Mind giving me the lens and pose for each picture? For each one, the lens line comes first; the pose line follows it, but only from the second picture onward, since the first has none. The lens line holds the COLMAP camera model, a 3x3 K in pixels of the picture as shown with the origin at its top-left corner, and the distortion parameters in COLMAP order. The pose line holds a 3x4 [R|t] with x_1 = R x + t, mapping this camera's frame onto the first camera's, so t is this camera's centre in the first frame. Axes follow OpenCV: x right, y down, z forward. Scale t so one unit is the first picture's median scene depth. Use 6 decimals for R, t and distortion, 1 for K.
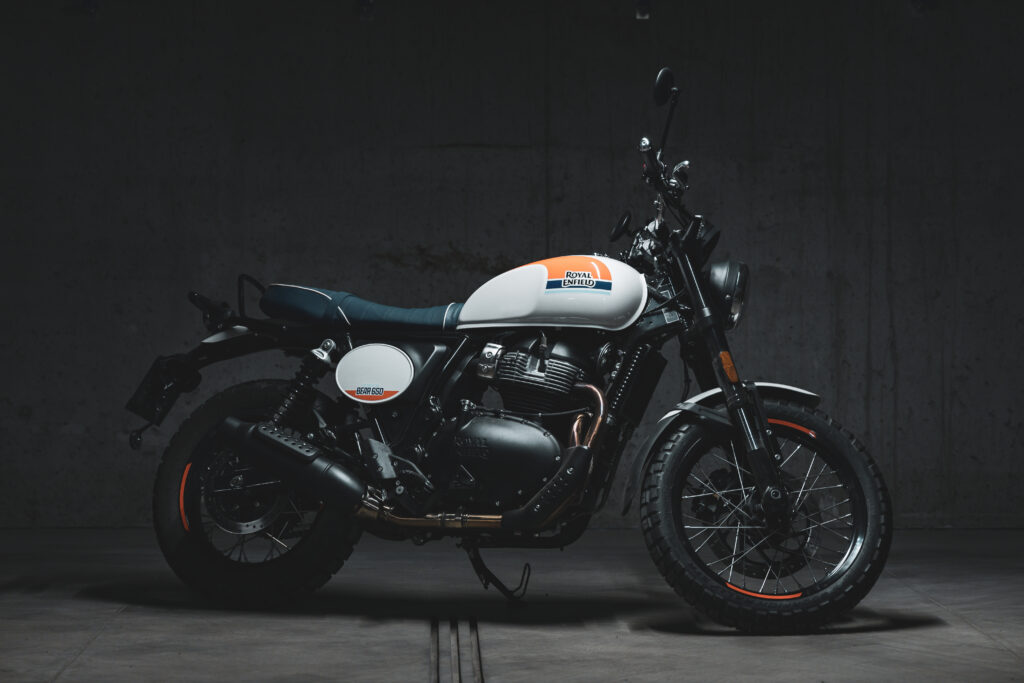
lens RADIAL K [[2981.0, 0, 512.0], [0, 2981.0, 341.5], [0, 0, 1]] dist [0.034213, 0.684319]
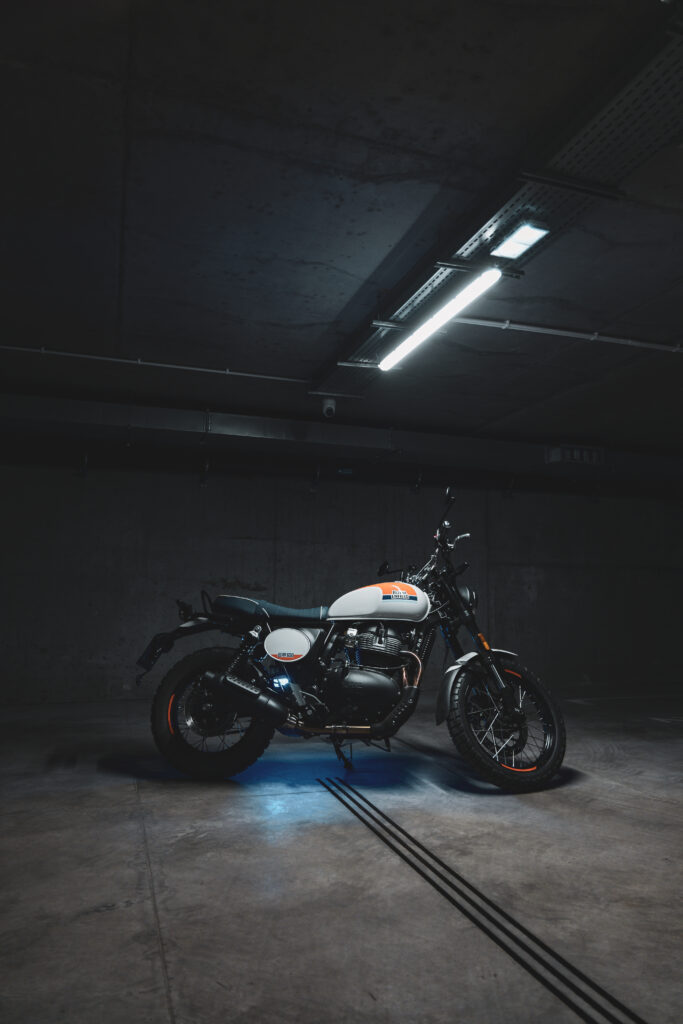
lens RADIAL K [[692.6, 0, 341.5], [0, 692.6, 512.0], [0, 0, 1]] dist [0.005552, 0.000370]
pose [[0.954224, 0.044030, 0.295834, -0.146087], [-0.003953, 0.990875, -0.134726, -0.013395], [-0.299067, 0.127389, 0.945691, 0.579165]]
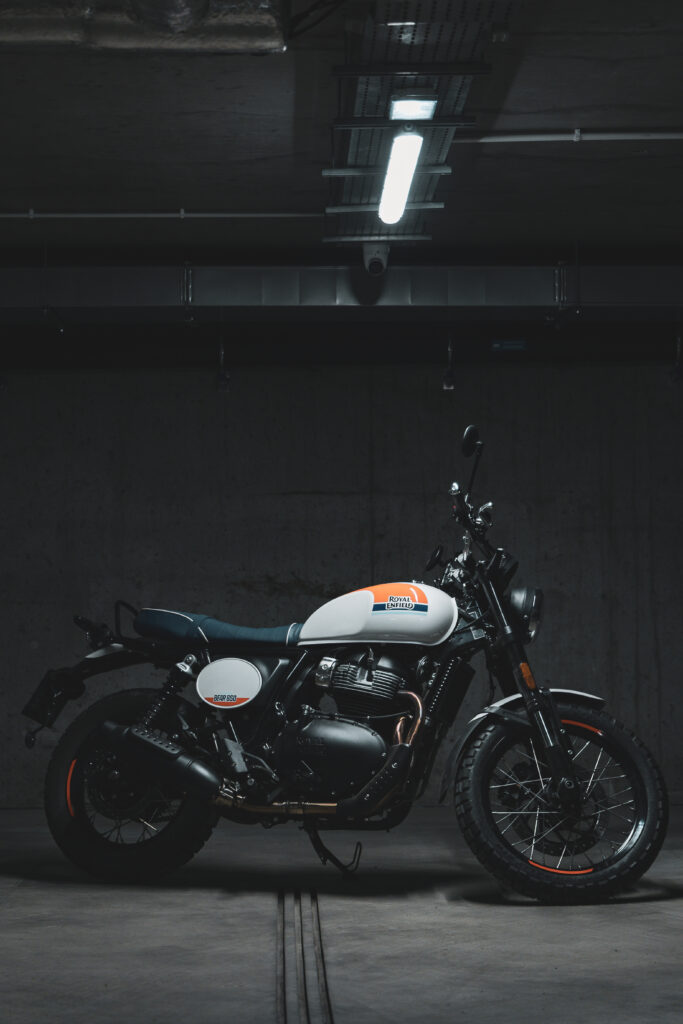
lens RADIAL K [[2290.8, 0, 280.5], [0, 2290.8, 512.1], [0, 0, 1]] dist [0.088079, 0.121413]
pose [[0.999595, -0.009088, -0.026951, -0.000263], [0.007493, 0.998248, -0.058696, -0.003681], [0.027437, 0.058471, 0.997912, 0.083637]]
